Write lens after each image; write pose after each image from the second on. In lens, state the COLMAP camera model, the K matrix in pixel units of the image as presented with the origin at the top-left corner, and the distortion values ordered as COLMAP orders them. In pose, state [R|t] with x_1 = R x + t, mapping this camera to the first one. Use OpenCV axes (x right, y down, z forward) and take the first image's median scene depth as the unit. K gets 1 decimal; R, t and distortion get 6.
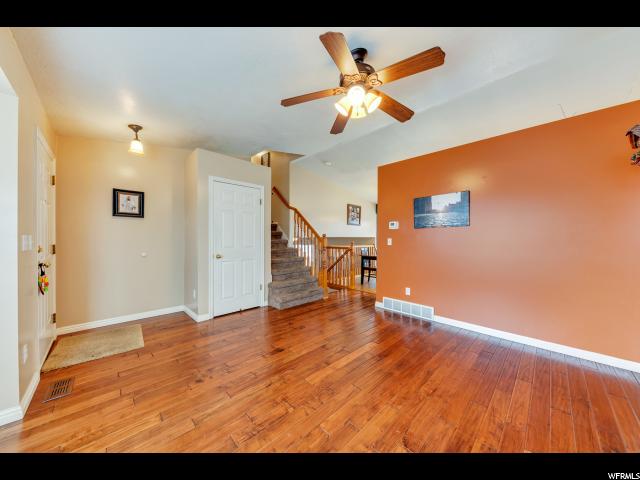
lens RADIAL K [[221.0, 0, 316.9], [0, 221.0, 239.0], [0, 0, 1]] dist [0.000674, 0.000032]
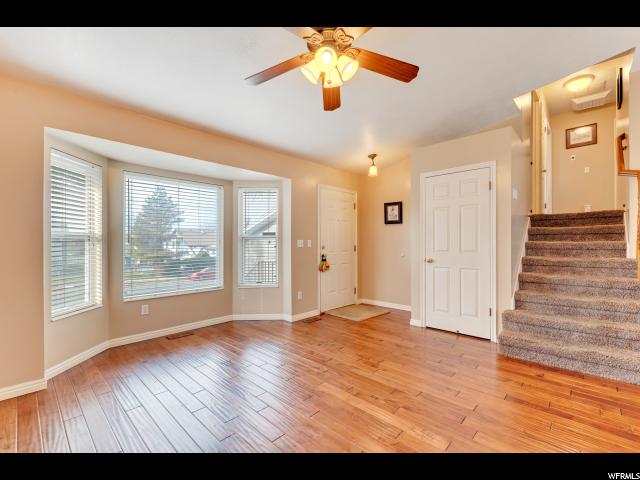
lens RADIAL K [[273.4, 0, 317.6], [0, 273.4, 243.2], [0, 0, 1]] dist [-0.000946, -0.000029]
pose [[0.039537, -0.000999, -0.999218, 0.671962], [0.008786, 0.999961, -0.000652, 0.005017], [0.999179, -0.008754, 0.039544, 0.529482]]
